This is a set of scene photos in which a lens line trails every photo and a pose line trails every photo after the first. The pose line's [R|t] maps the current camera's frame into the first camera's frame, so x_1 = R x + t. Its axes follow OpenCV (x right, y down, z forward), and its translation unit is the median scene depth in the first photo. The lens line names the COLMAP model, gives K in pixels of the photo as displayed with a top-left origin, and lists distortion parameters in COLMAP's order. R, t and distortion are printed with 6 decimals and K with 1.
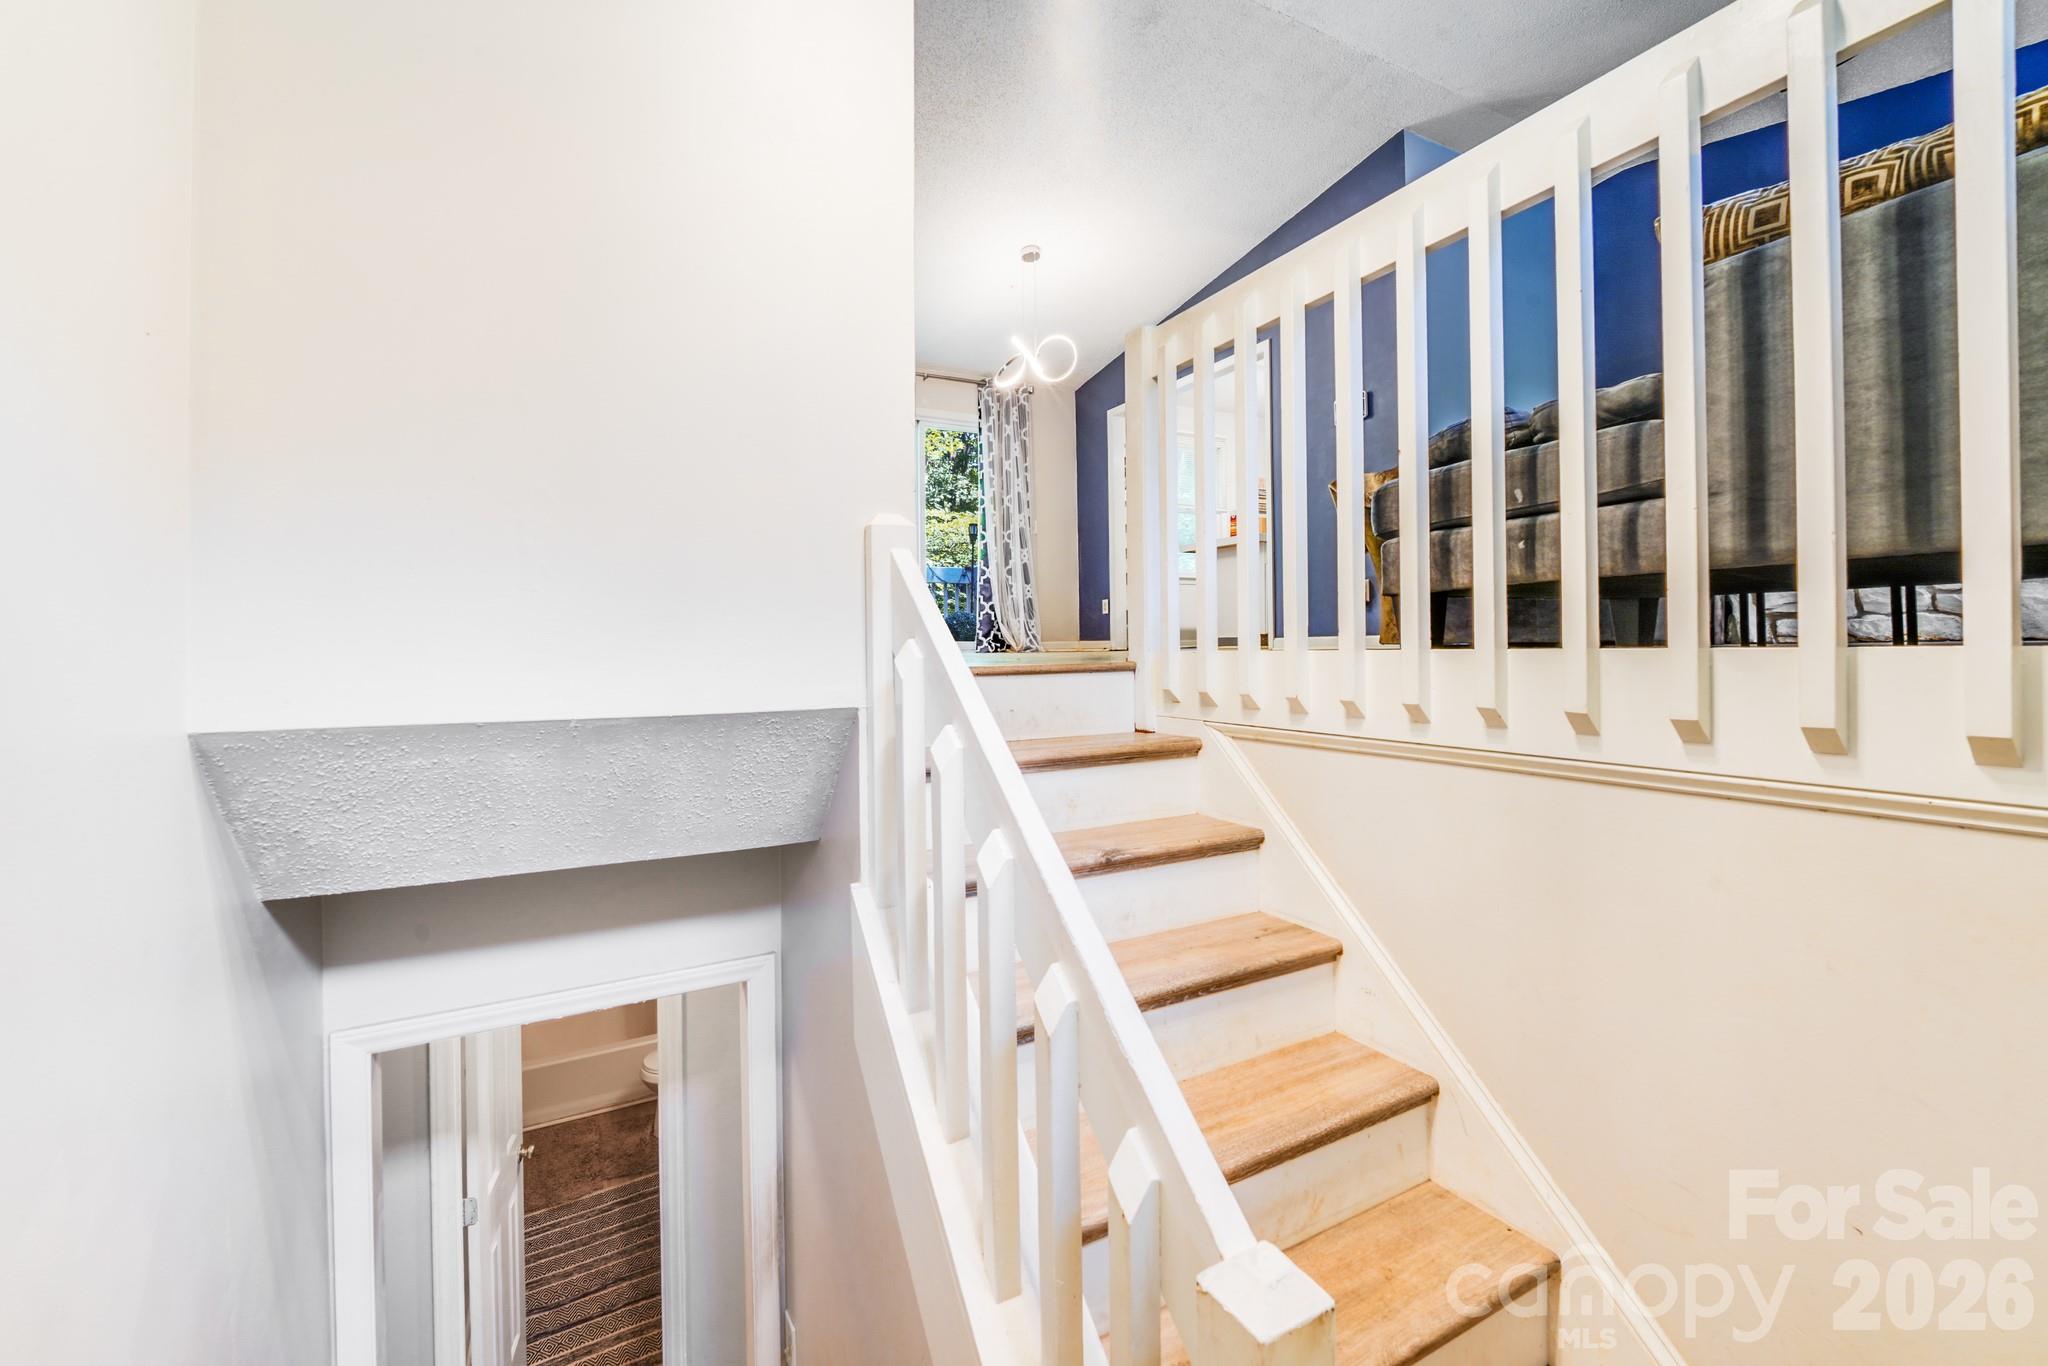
lens RADIAL K [[851.3, 0, 1003.9], [0, 851.3, 667.0], [0, 0, 1]] dist [-0.015992, -0.000390]
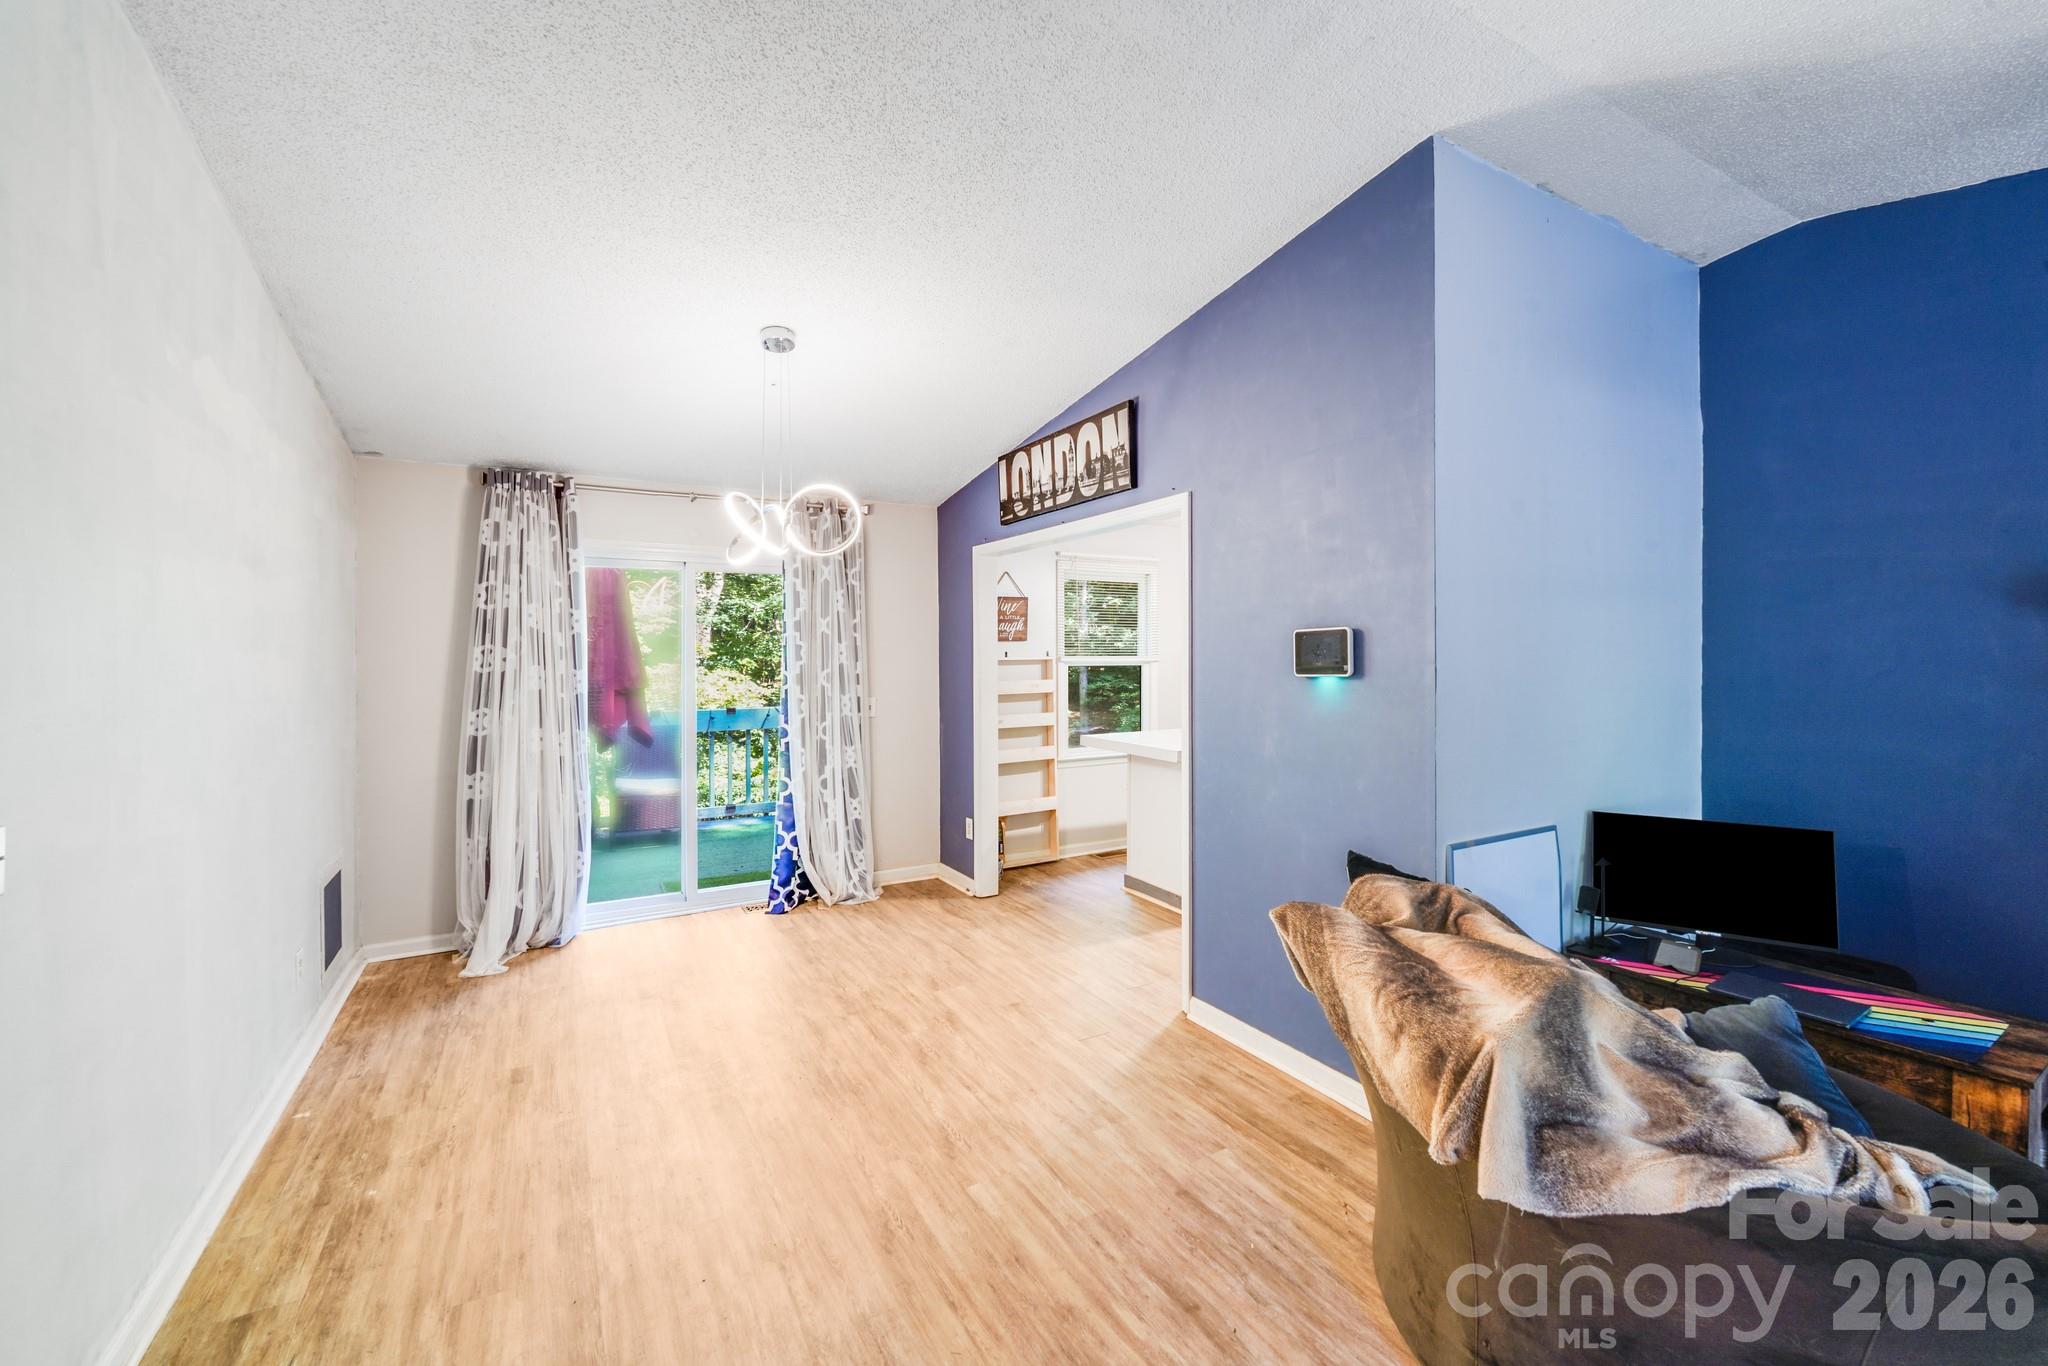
lens RADIAL K [[844.9, 0, 1010.3], [0, 844.9, 654.7], [0, 0, 1]] dist [-0.003352, -0.000262]
pose [[0.999496, 0.009561, 0.030264, 0.131446], [-0.008792, 0.999638, -0.025421, -0.196778], [-0.030496, 0.025142, 0.999219, 0.322470]]
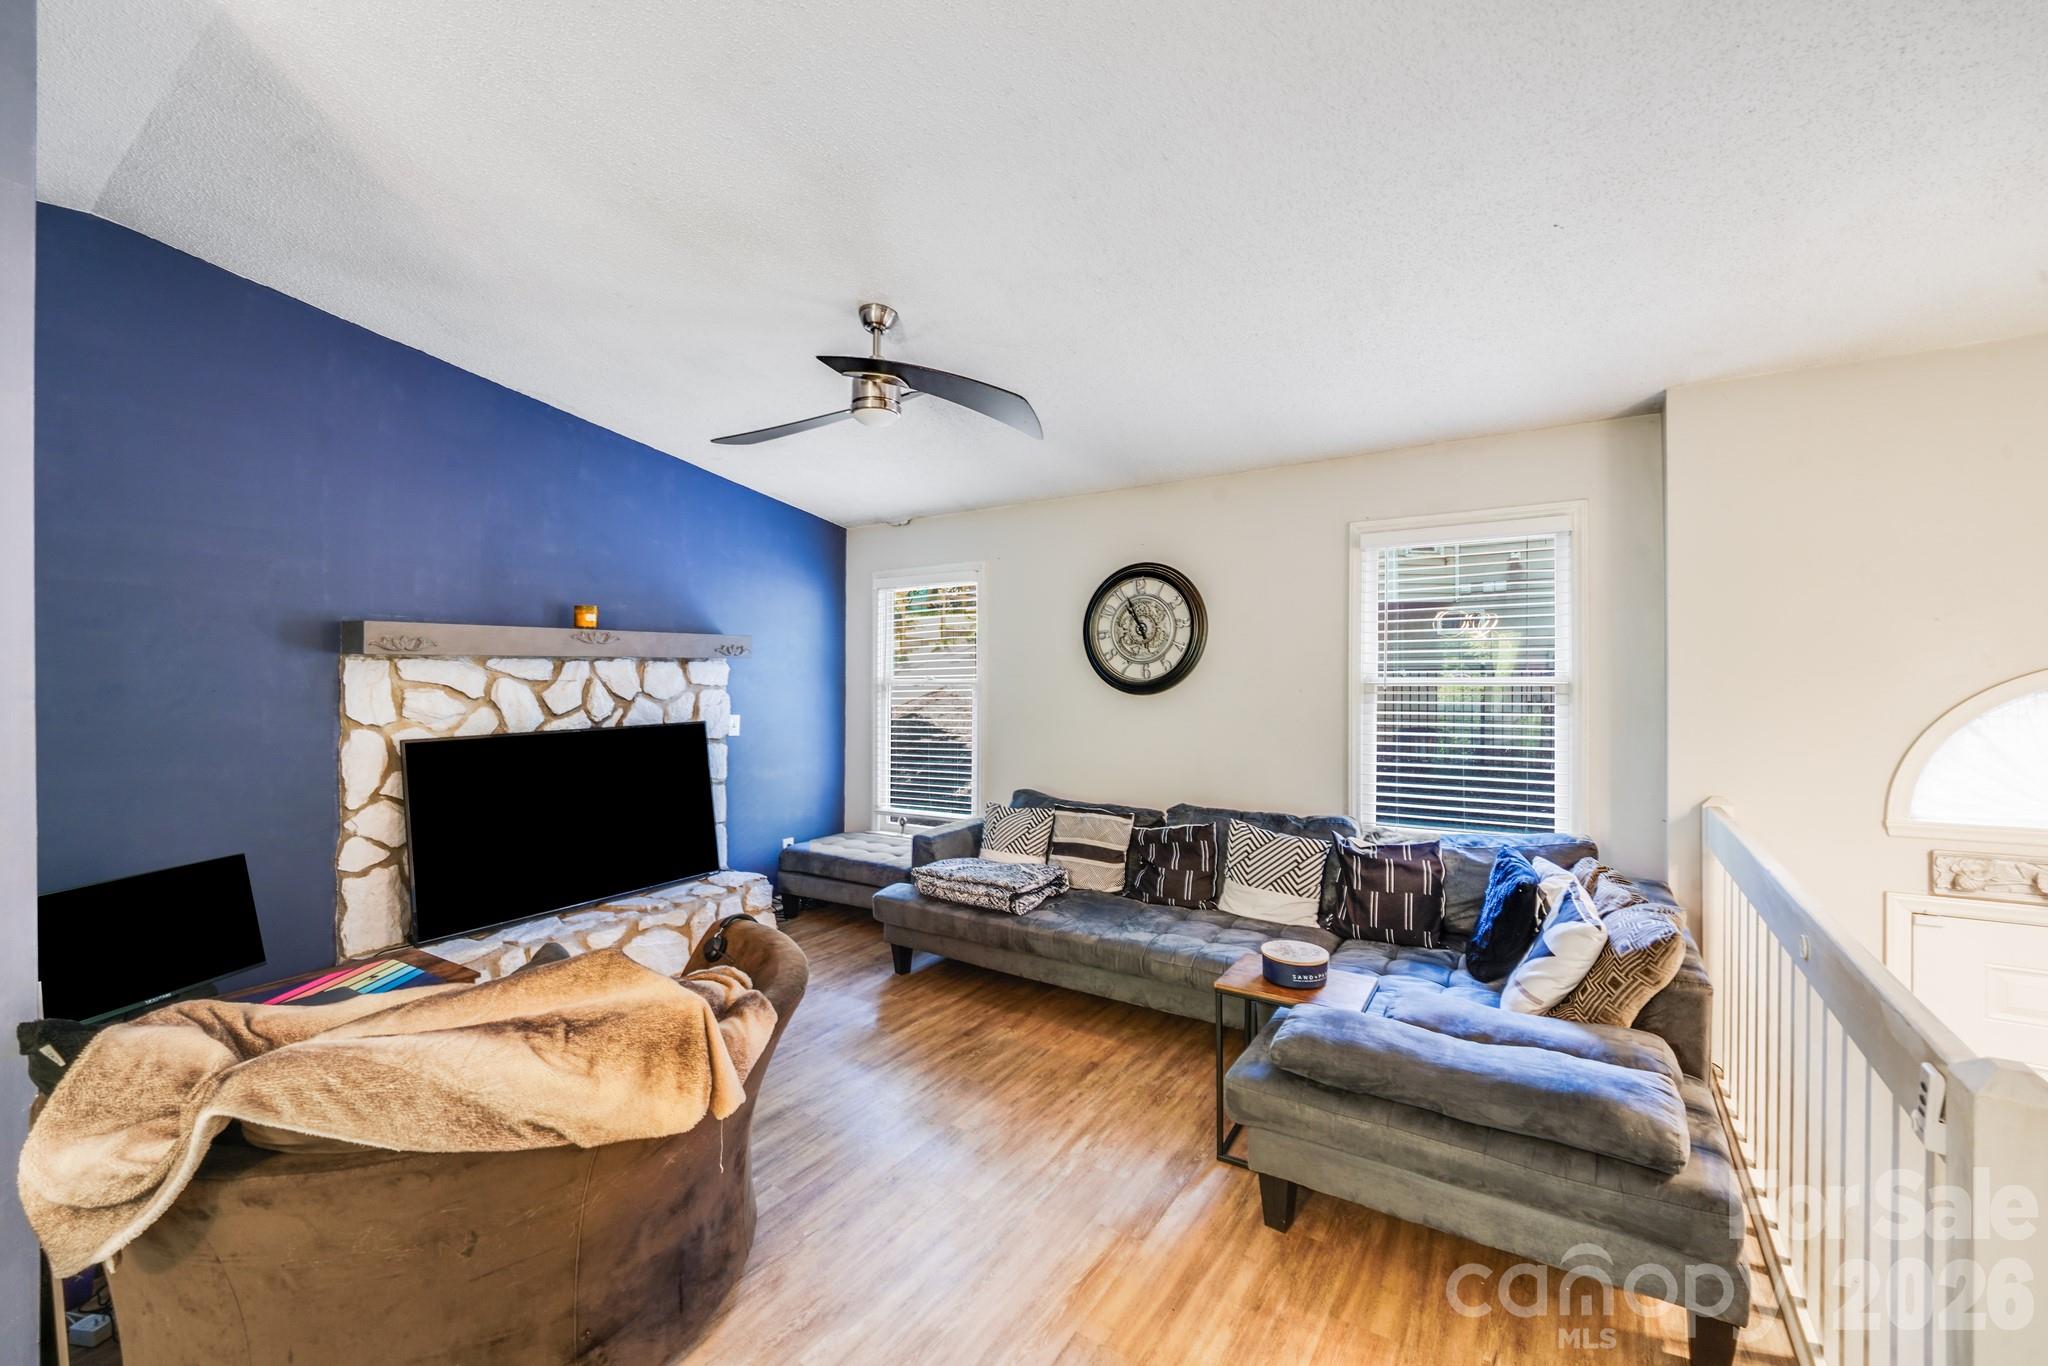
lens RADIAL K [[829.5, 0, 1013.8], [0, 829.5, 676.2], [0, 0, 1]] dist [-0.005693, -0.000574]
pose [[-0.486787, 0.019255, 0.873309, 0.014228], [0.040985, 0.999159, 0.000815, -0.198401], [-0.872559, 0.036189, -0.487167, 0.534374]]
